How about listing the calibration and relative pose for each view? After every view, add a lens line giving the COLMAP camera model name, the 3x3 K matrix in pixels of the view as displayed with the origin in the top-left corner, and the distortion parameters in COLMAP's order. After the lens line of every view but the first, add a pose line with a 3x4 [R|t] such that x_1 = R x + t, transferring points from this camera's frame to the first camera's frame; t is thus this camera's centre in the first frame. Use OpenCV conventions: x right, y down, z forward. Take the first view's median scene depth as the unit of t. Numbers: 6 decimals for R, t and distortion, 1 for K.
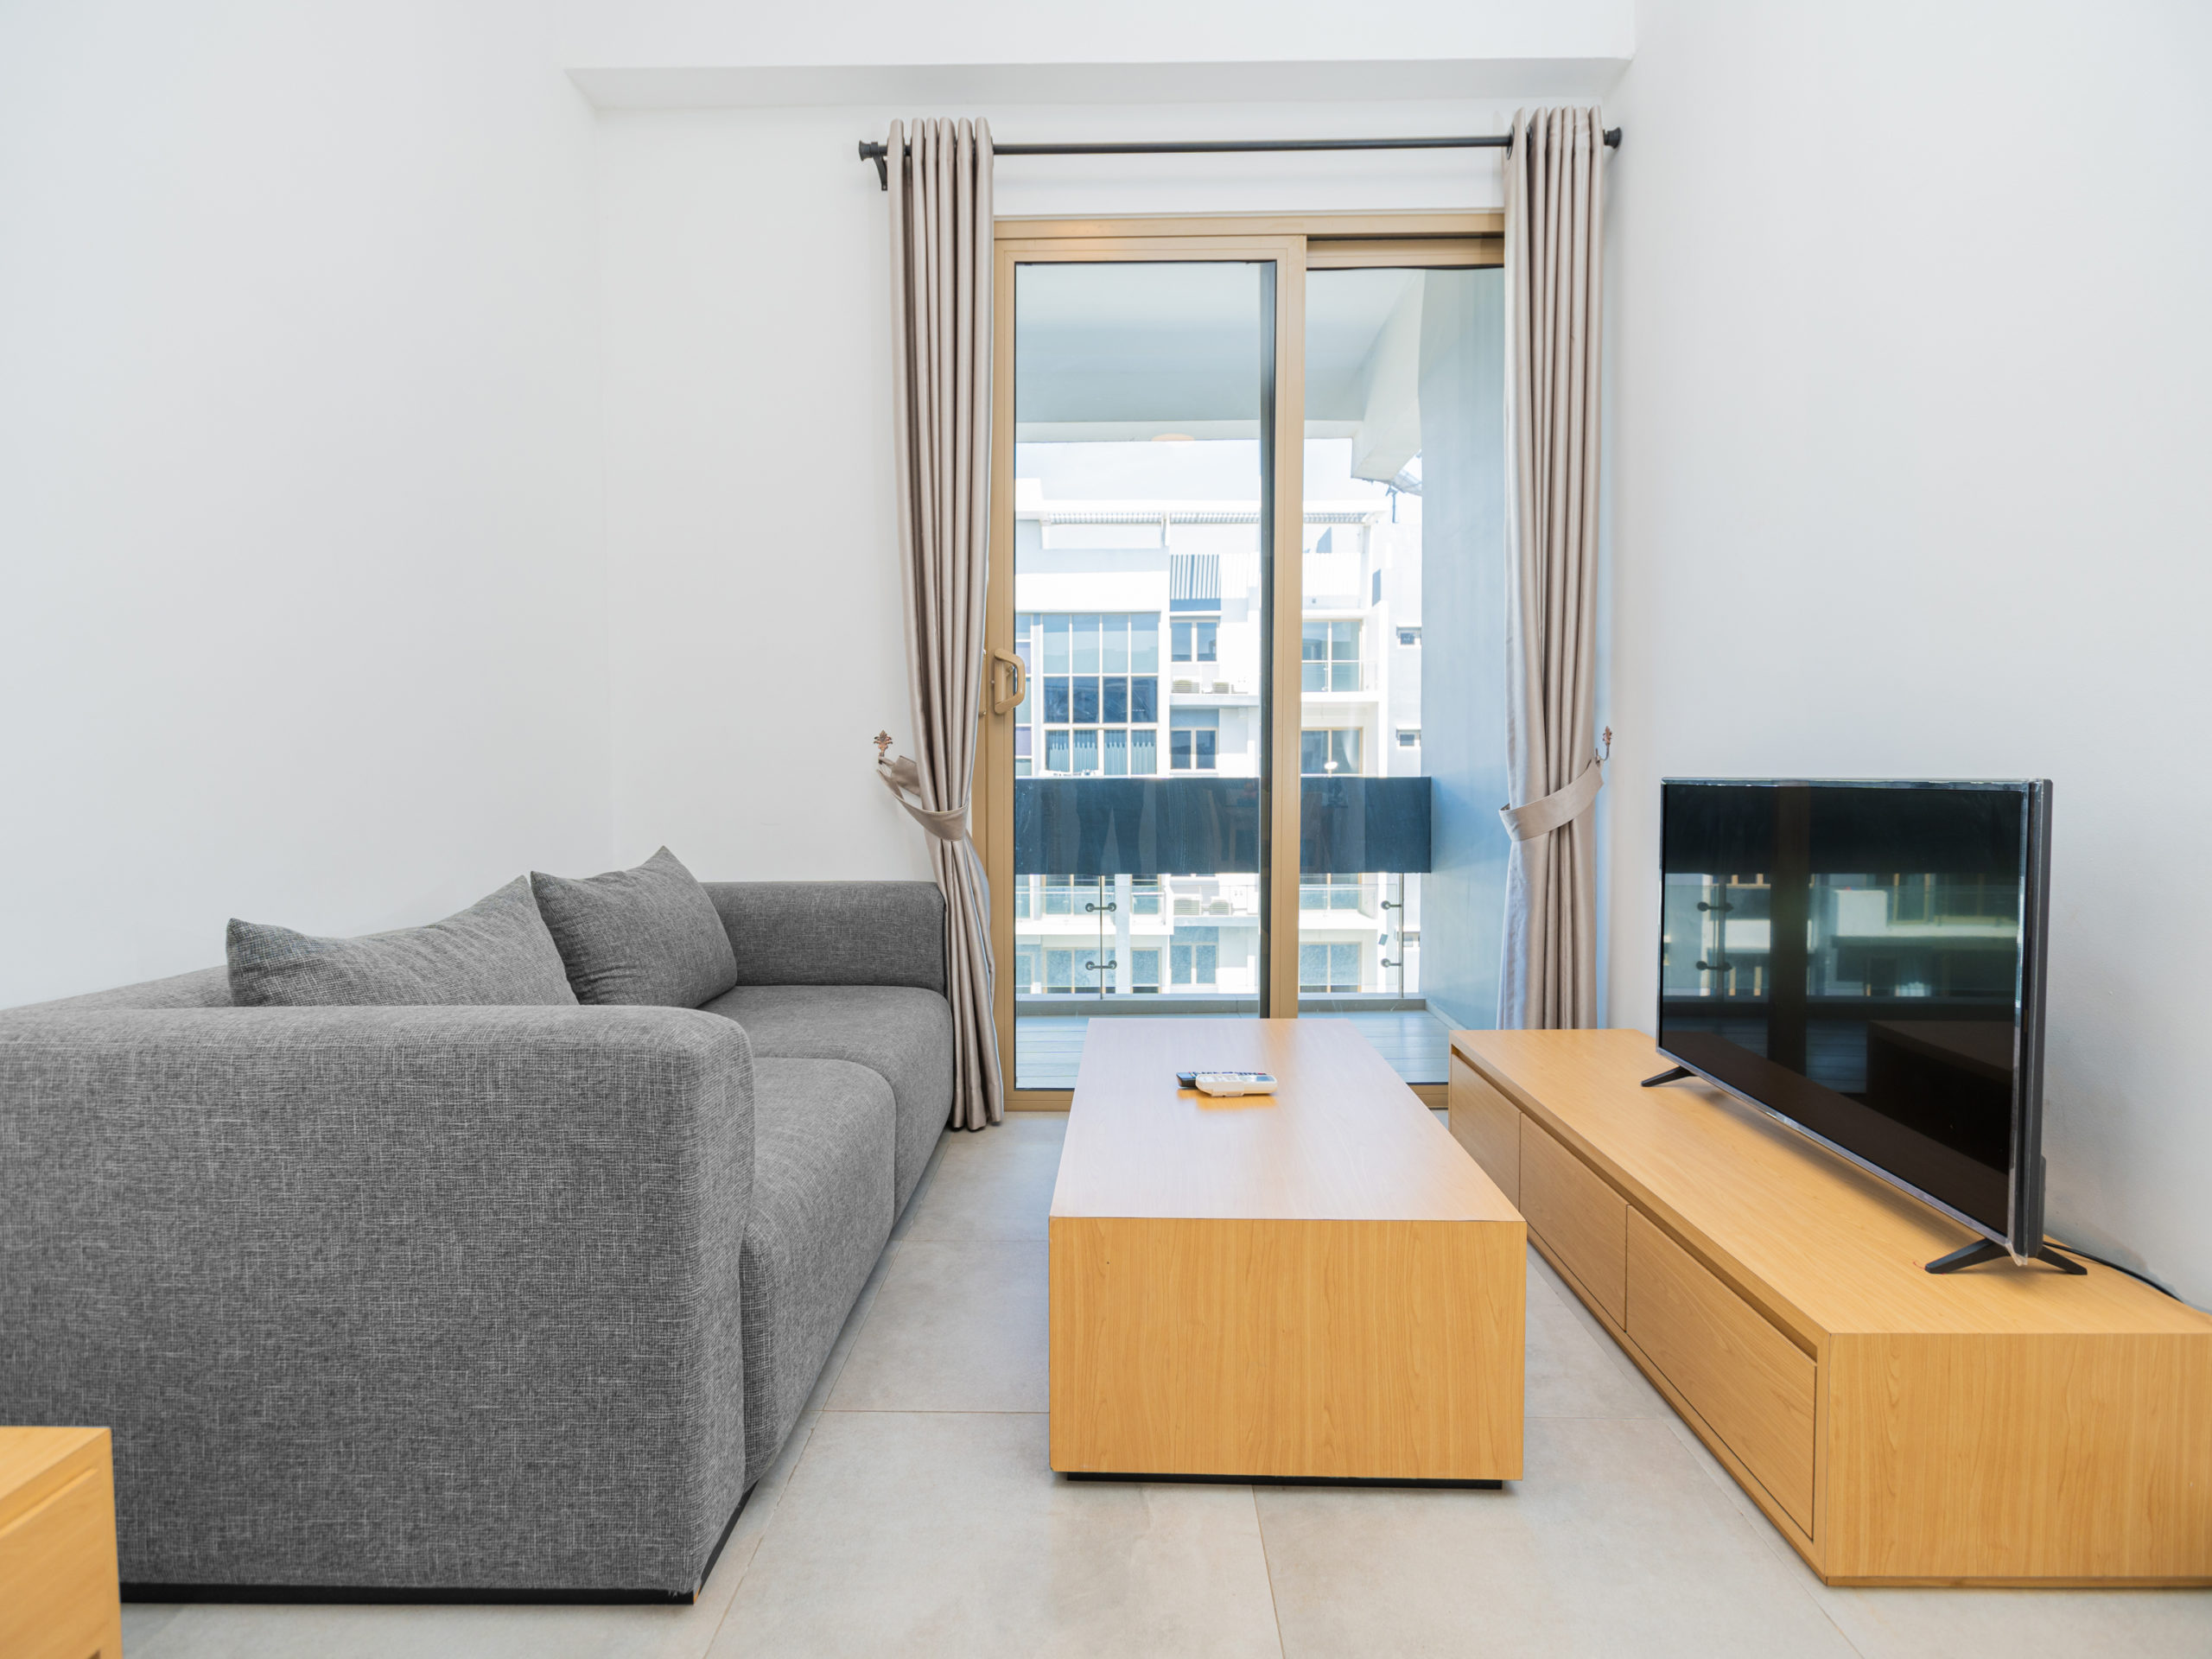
lens RADIAL K [[1119.2, 0, 1112.8], [0, 1119.2, 834.5], [0, 0, 1]] dist [0.021959, 0.000024]
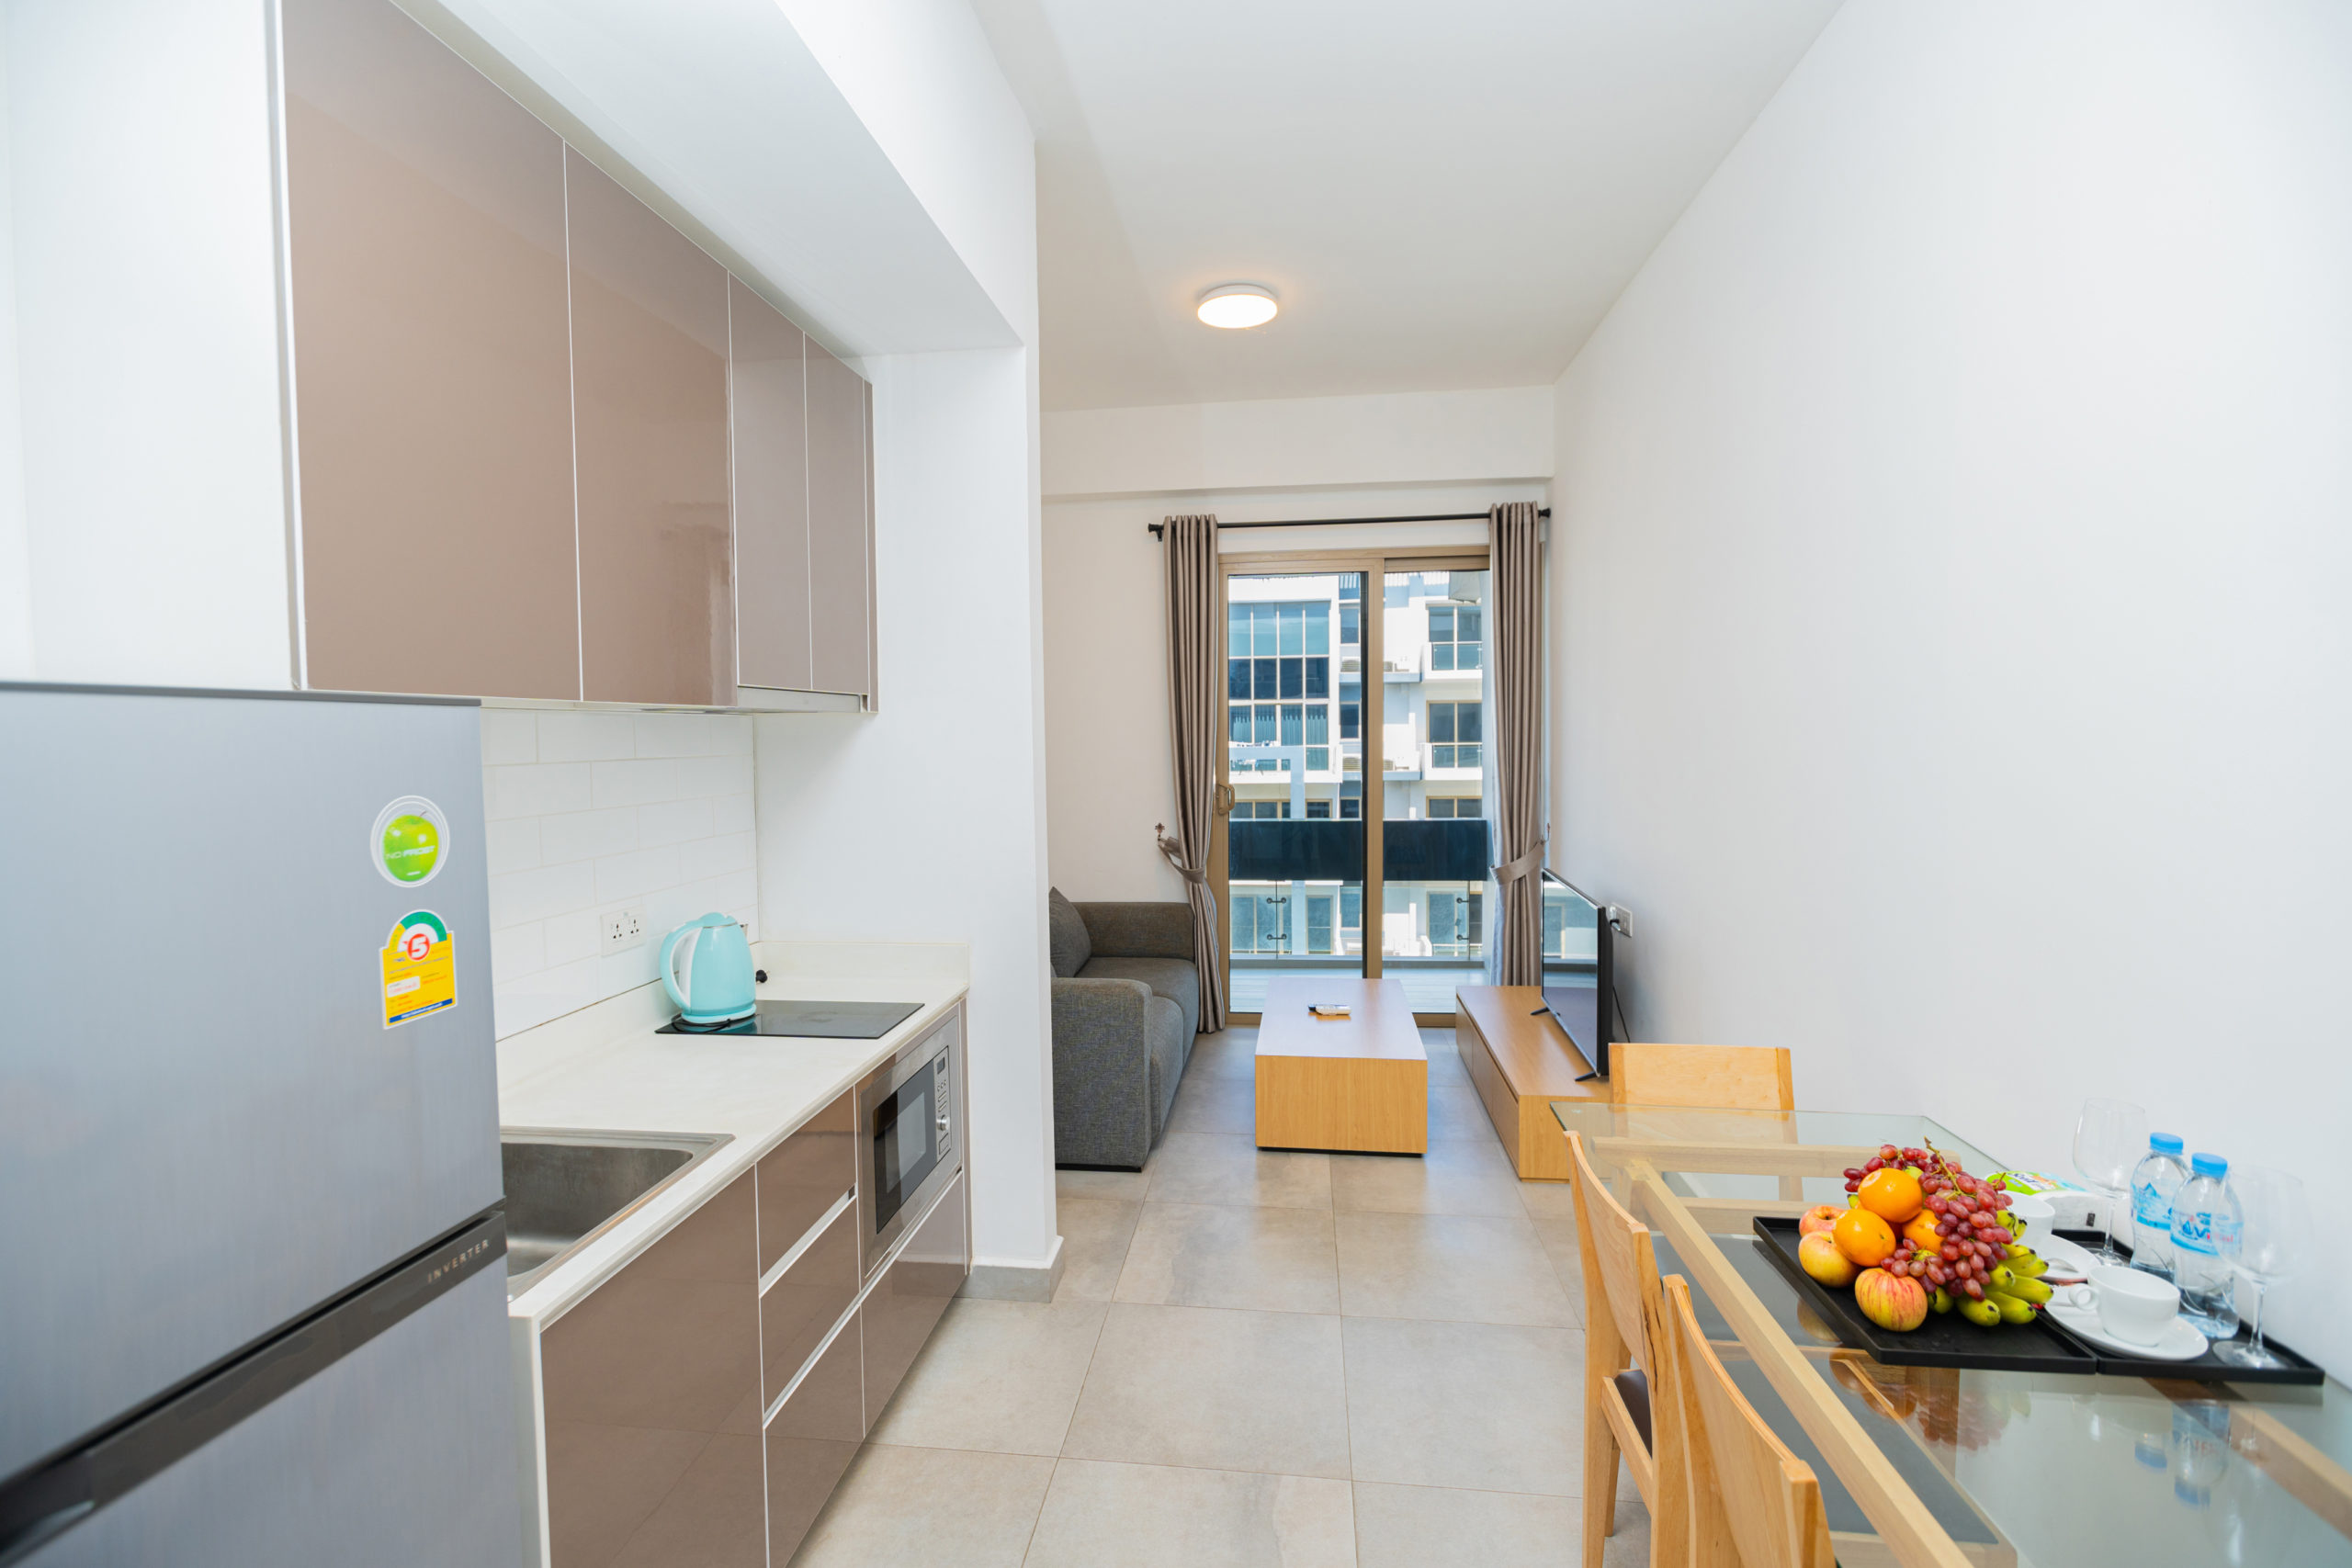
lens RADIAL K [[1047.4, 0, 1176.0], [0, 1047.4, 784.0], [0, 0, 1]] dist [0.000134, 0.000028]
pose [[0.993989, -0.005045, -0.109365, 0.017783], [0.005262, 0.999985, 0.001699, -0.168576], [0.109355, -0.002265, 0.994000, -0.798503]]
